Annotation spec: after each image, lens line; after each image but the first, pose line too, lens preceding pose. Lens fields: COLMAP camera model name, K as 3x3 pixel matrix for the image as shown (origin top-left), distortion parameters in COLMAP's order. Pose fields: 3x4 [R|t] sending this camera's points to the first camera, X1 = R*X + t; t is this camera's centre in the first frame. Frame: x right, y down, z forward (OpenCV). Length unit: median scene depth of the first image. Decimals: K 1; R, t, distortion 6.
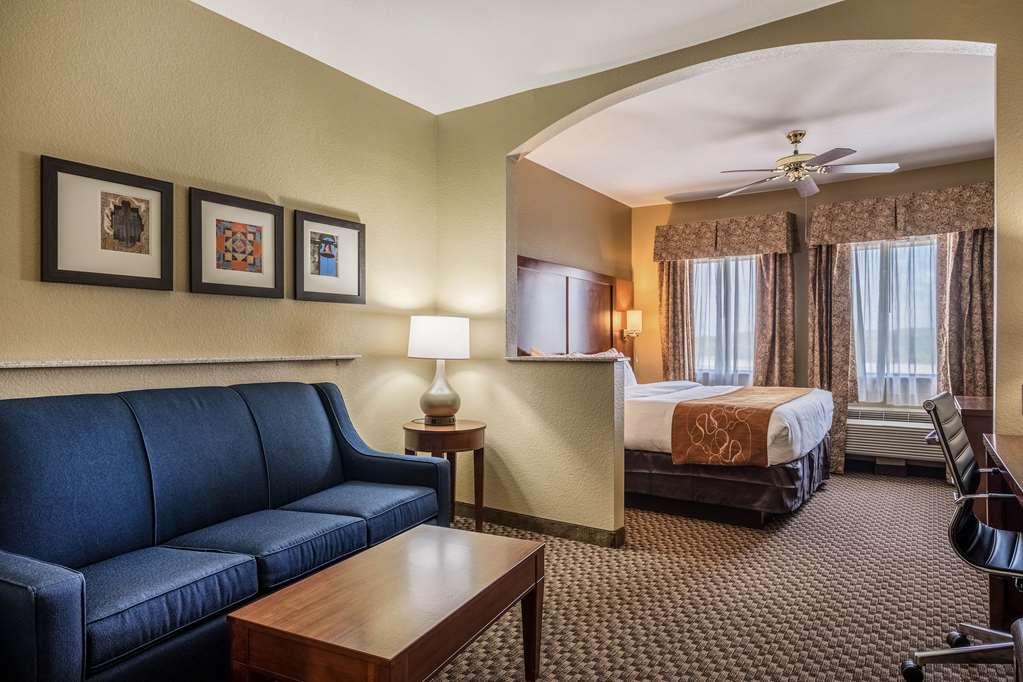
lens RADIAL K [[610.0, 0, 507.9], [0, 610.0, 340.2], [0, 0, 1]] dist [-0.017341, 0.000445]
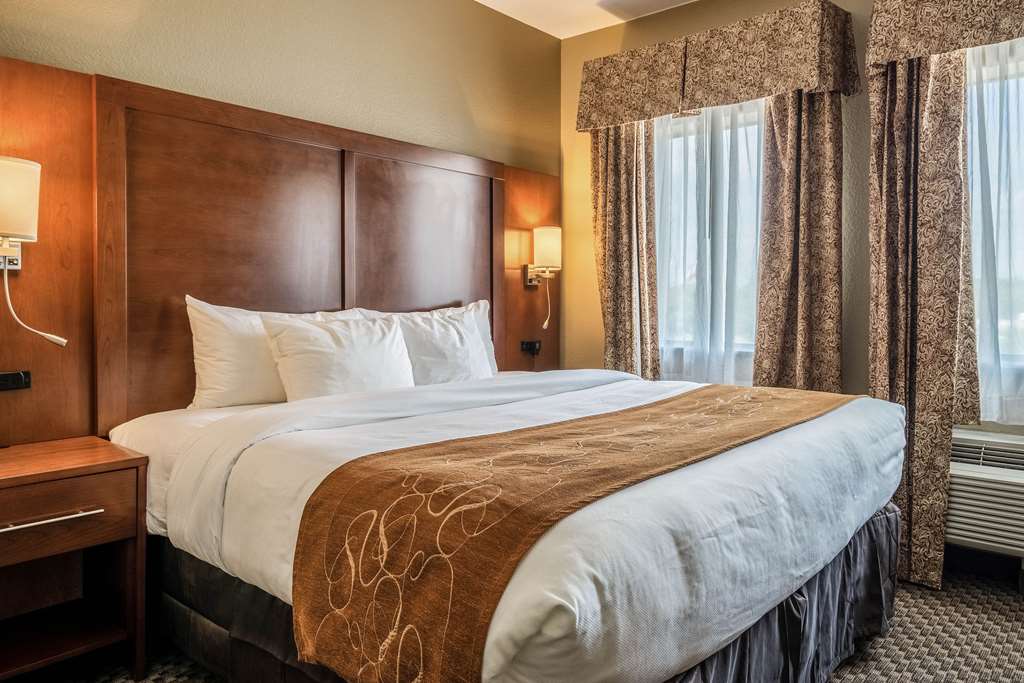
lens RADIAL K [[711.9, 0, 568.4], [0, 711.9, 306.2], [0, 0, 1]] dist [0.015364, 0.003458]
pose [[0.996778, 0.000425, -0.080211, 0.323716], [0.000823, 0.999879, 0.015518, 0.010061], [0.080208, -0.015534, 0.996657, 0.464351]]
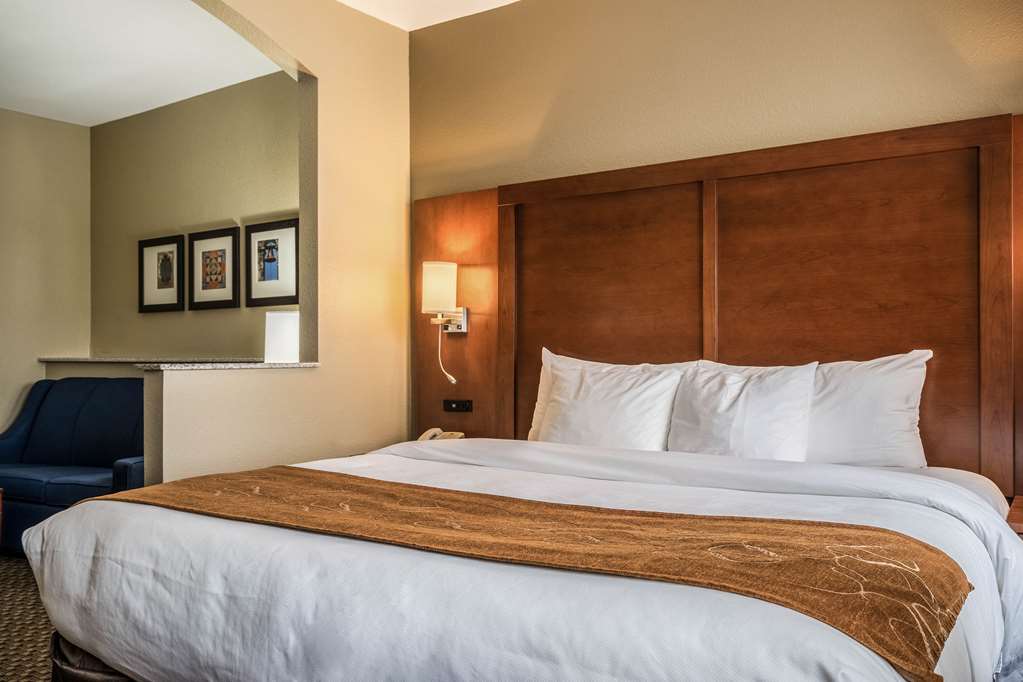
lens RADIAL K [[846.7, 0, 512.0], [0, 846.7, 349.9], [0, 0, 1]] dist [0.014614, -0.013057]
pose [[-0.018655, -0.006763, -0.999803, 0.711931], [0.010942, 0.999916, -0.006968, 0.016255], [0.999766, -0.011070, -0.018579, 0.911593]]
